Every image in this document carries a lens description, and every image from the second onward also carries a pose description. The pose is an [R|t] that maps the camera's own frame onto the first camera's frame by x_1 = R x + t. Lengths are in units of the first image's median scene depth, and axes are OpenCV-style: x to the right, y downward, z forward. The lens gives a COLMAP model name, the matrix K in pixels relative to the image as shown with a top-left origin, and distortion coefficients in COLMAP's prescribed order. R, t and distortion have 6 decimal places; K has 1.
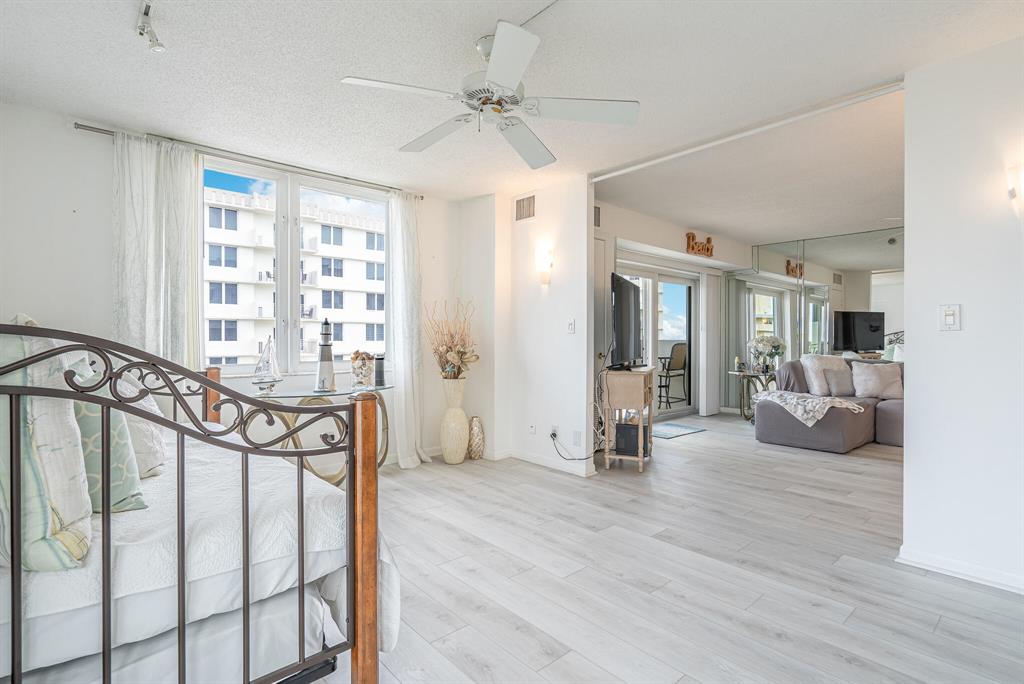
lens RADIAL K [[499.4, 0, 516.0], [0, 499.4, 342.9], [0, 0, 1]] dist [0.000237, -0.000128]
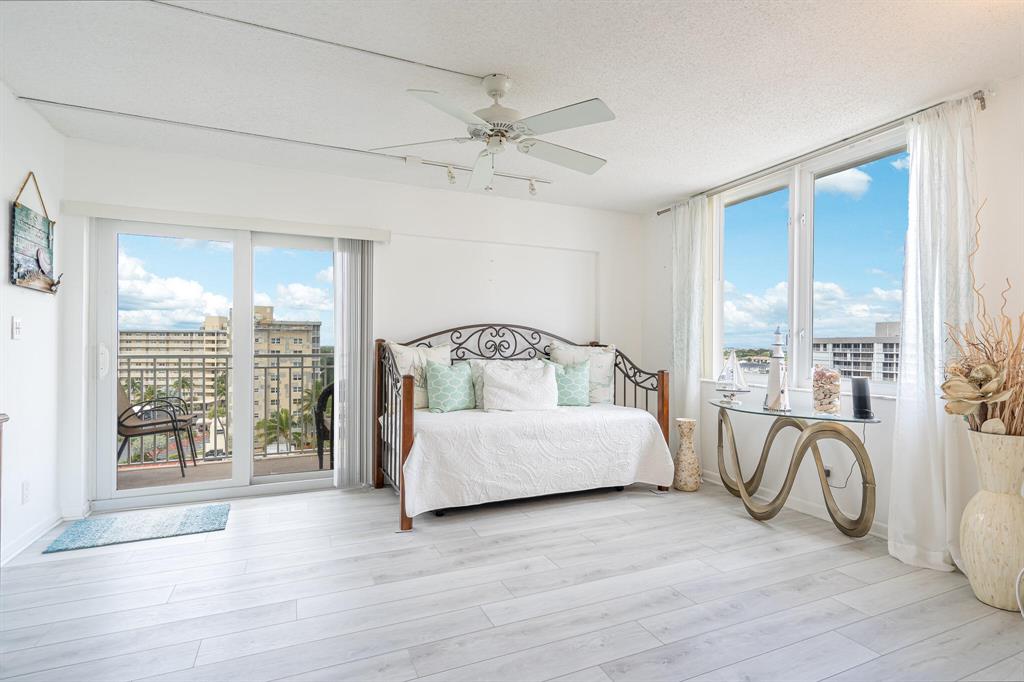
lens RADIAL K [[499.4, 0, 516.0], [0, 499.4, 341.9], [0, 0, 1]] dist [0.000237, -0.000128]
pose [[-0.313185, -0.007555, -0.949662, 0.718189], [-0.012221, 0.999918, -0.003925, -0.015722], [0.949613, 0.010377, -0.313252, 1.006466]]
